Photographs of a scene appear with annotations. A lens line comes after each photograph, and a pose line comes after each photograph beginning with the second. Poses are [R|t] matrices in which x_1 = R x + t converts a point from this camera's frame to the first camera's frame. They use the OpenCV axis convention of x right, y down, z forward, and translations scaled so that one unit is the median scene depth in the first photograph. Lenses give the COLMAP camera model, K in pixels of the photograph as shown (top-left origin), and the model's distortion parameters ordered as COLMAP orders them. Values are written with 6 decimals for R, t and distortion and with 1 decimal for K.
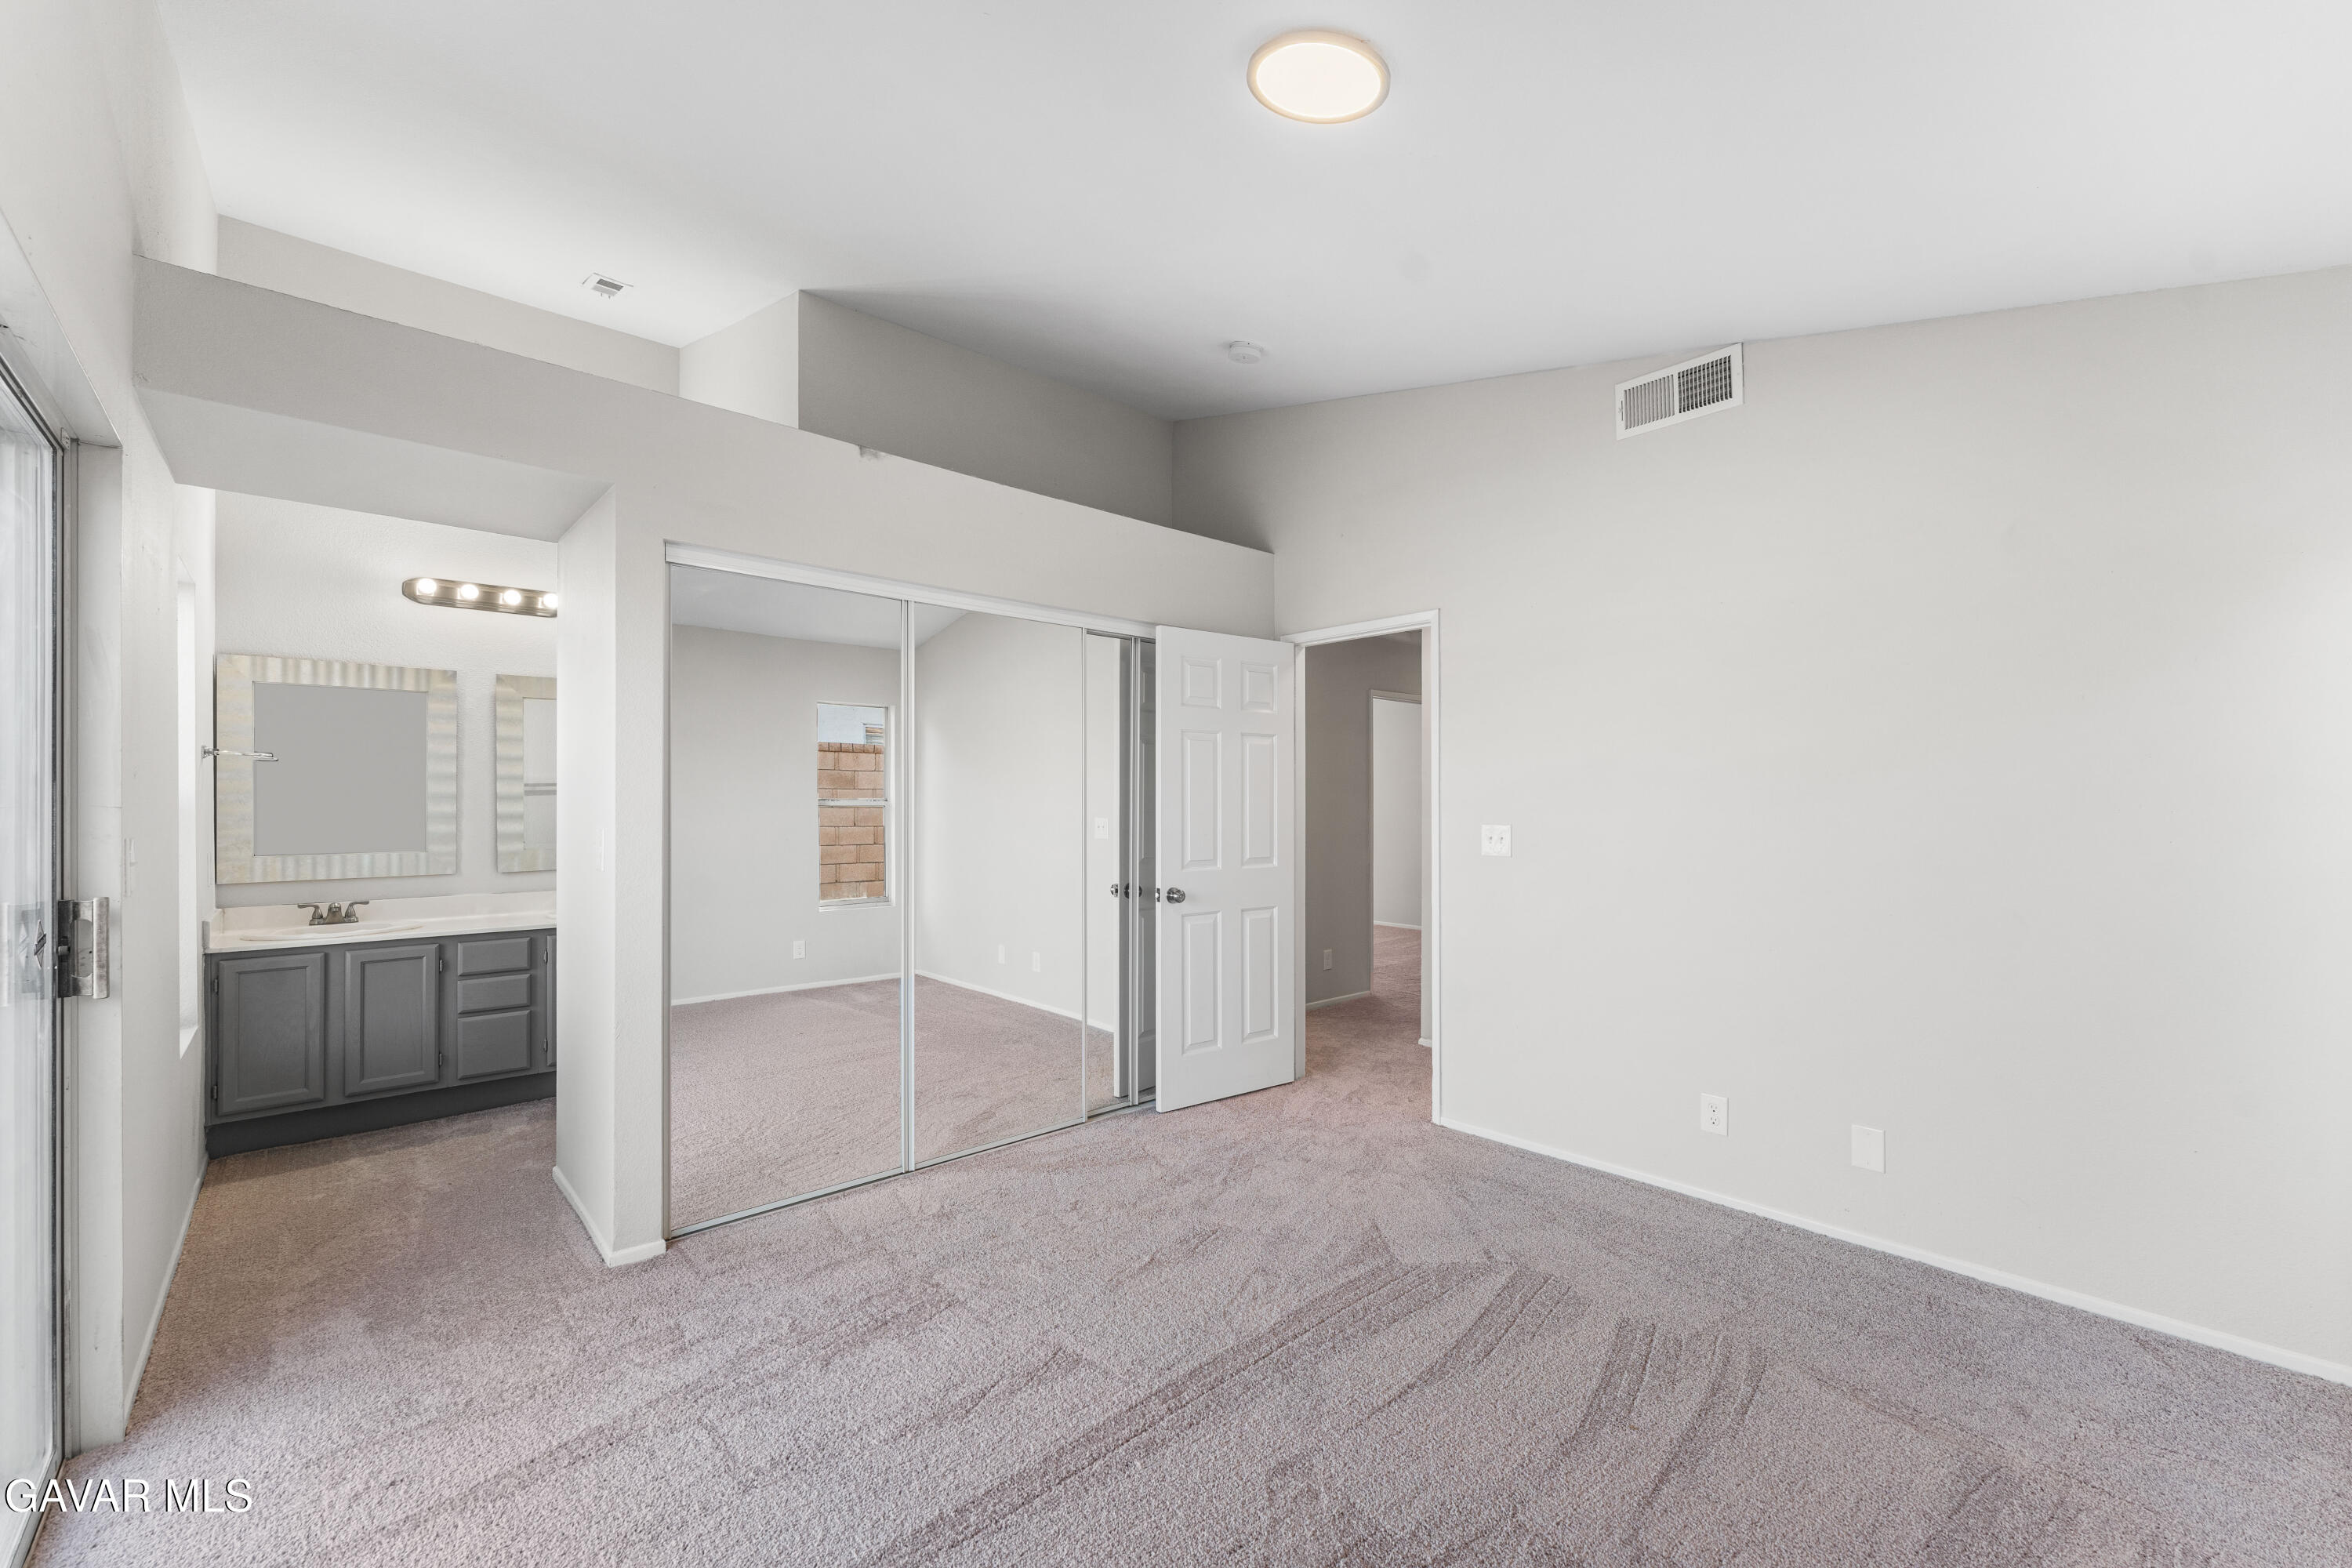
lens RADIAL K [[947.9, 0, 1170.6], [0, 947.9, 788.6], [0, 0, 1]] dist [0.000326, 0.000023]
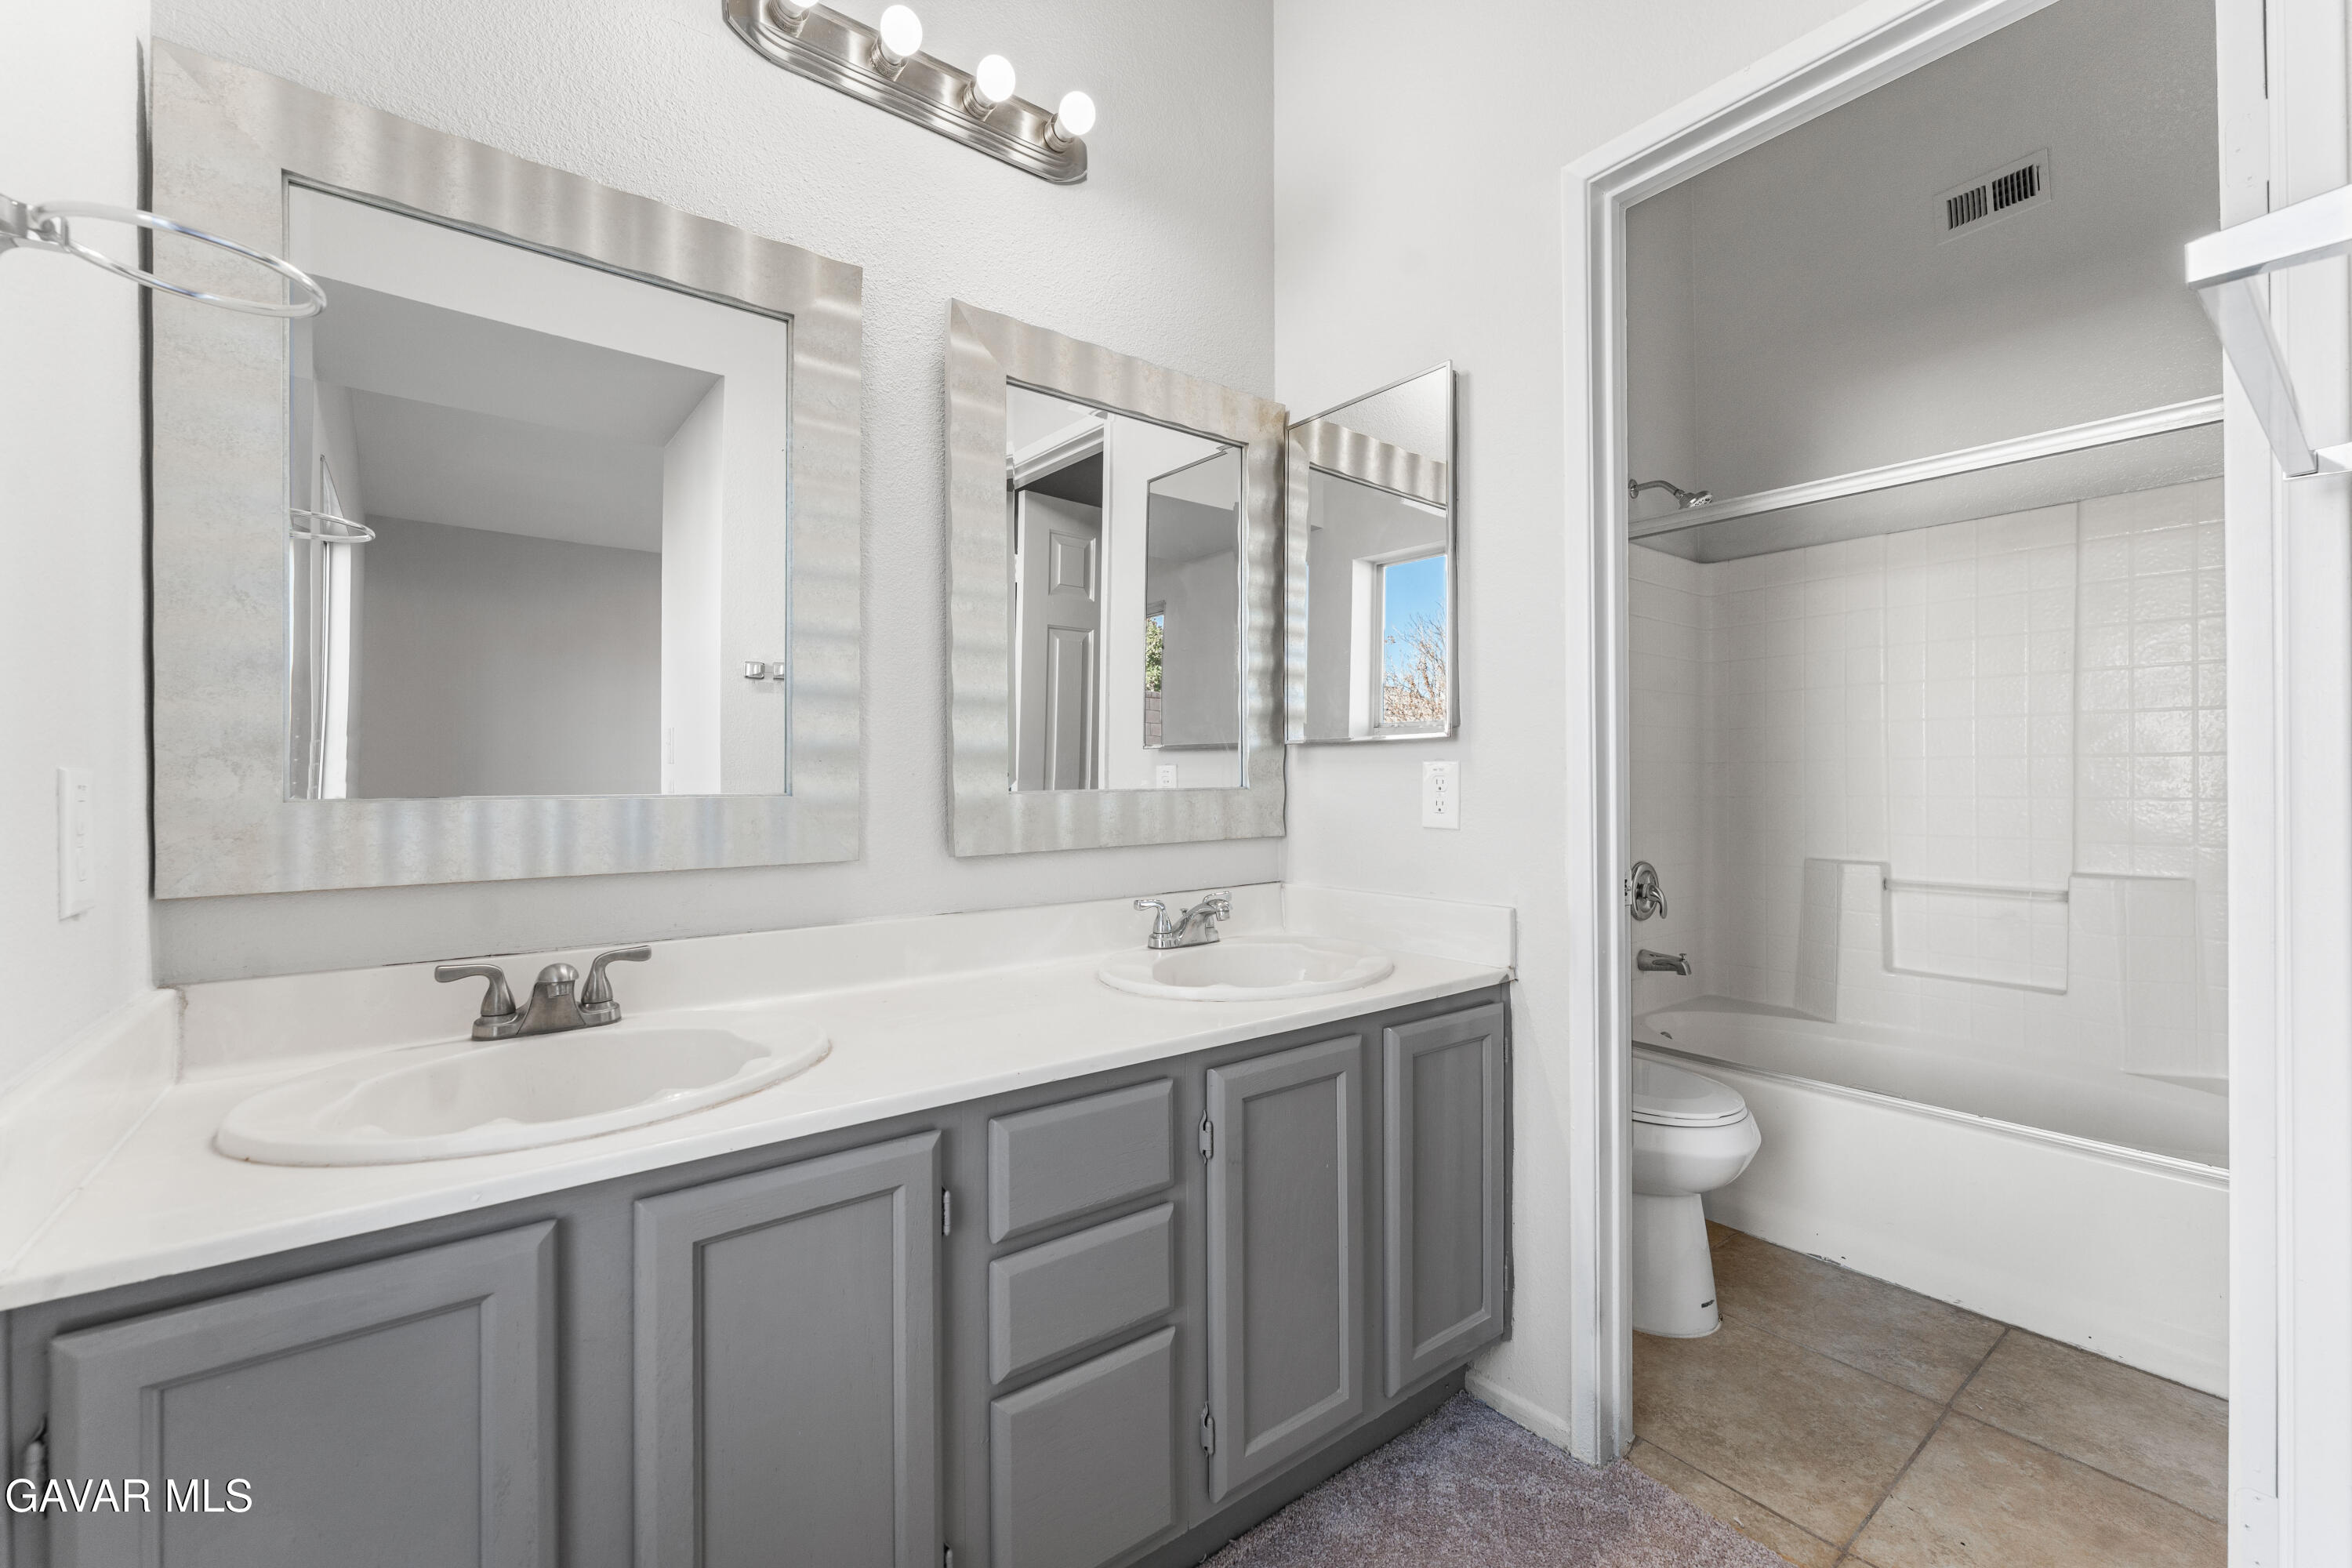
lens RADIAL K [[961.4, 0, 1171.1], [0, 961.4, 778.5], [0, 0, 1]] dist [-0.001220, 0.000137]
pose [[0.996543, -0.003591, -0.083001, -0.676973], [0.003929, 0.999985, 0.003920, 0.064824], [0.082986, -0.004233, 0.996542, 0.731810]]
